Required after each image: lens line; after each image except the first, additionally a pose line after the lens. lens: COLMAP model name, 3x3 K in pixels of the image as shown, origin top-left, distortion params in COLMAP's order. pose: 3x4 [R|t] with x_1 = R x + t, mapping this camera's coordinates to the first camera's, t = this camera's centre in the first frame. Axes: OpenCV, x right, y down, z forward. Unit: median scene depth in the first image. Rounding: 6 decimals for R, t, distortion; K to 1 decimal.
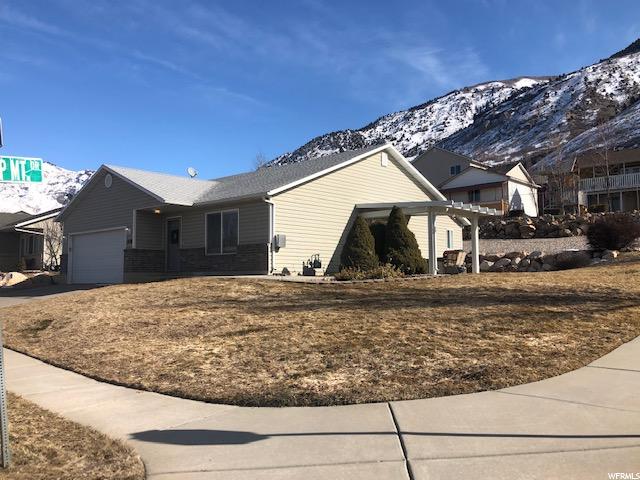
lens RADIAL K [[571.7, 0, 320.0], [0, 571.7, 239.4], [0, 0, 1]] dist [0.020688, 0.004028]
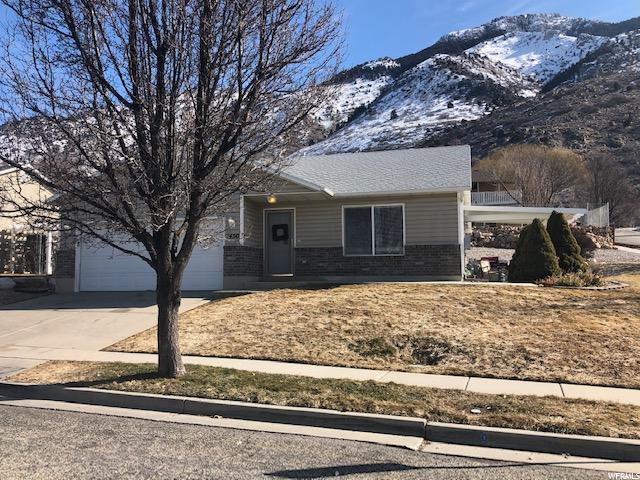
lens RADIAL K [[601.6, 0, 320.1], [0, 601.6, 240.6], [0, 0, 1]] dist [0.019724, 0.000000]
pose [[0.875830, 0.037385, 0.481170, -0.534393], [-0.030824, 0.999293, -0.021534, 0.020175], [-0.481635, 0.004029, 0.876363, 0.198058]]
